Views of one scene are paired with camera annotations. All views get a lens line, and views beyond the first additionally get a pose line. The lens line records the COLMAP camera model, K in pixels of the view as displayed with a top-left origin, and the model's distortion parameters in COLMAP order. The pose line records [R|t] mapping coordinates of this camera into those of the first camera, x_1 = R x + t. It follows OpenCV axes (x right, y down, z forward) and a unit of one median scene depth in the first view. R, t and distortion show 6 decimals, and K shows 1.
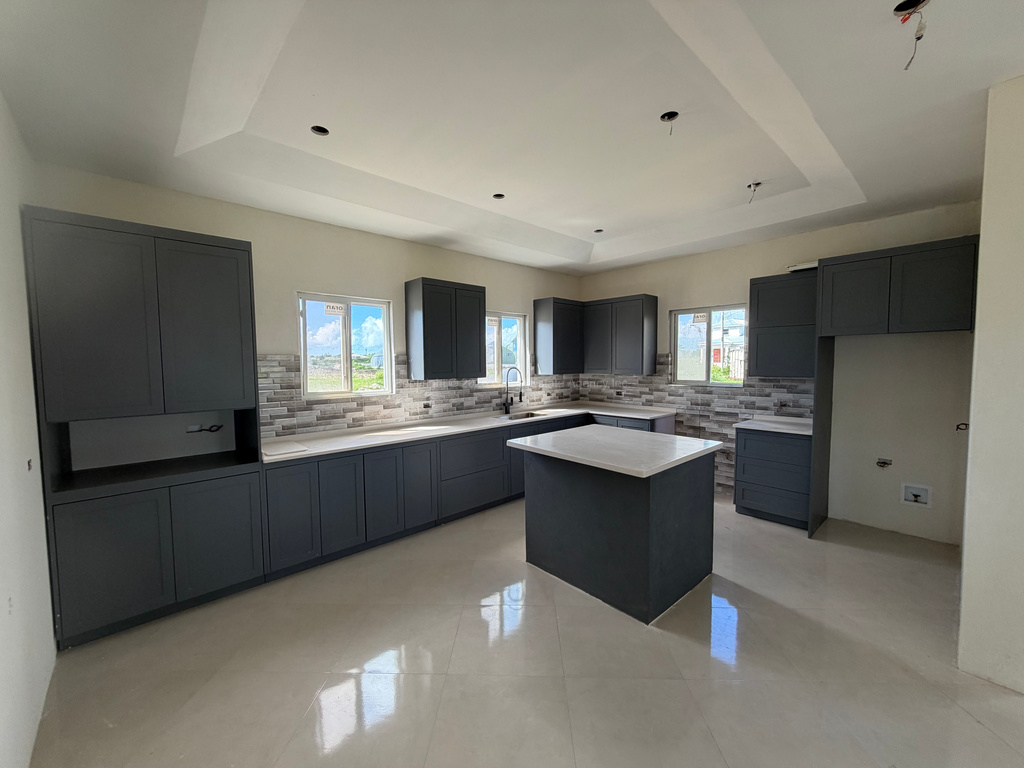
lens RADIAL K [[411.3, 0, 507.8], [0, 411.3, 382.6], [0, 0, 1]] dist [0.011509, 0.000302]
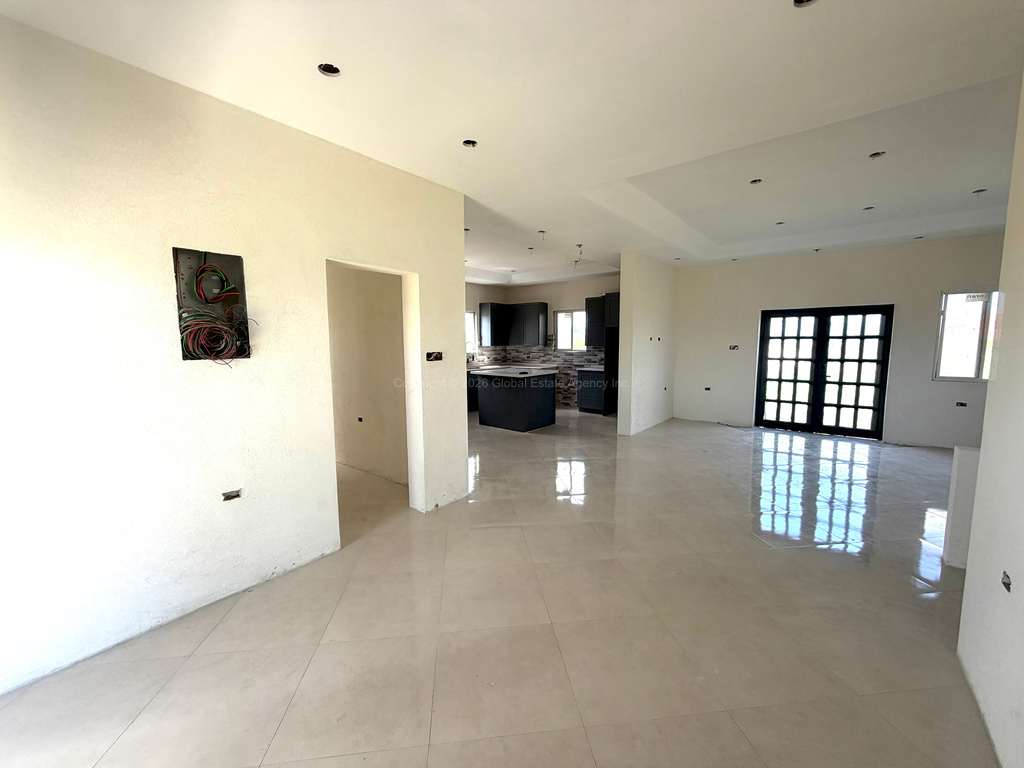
lens RADIAL K [[411.3, 0, 509.6], [0, 411.3, 381.2], [0, 0, 1]] dist [0.011509, 0.000302]
pose [[0.990635, -0.007348, 0.136342, -0.052666], [0.002650, 0.999397, 0.034612, 0.072503], [-0.136514, -0.033927, 0.990057, -0.780745]]
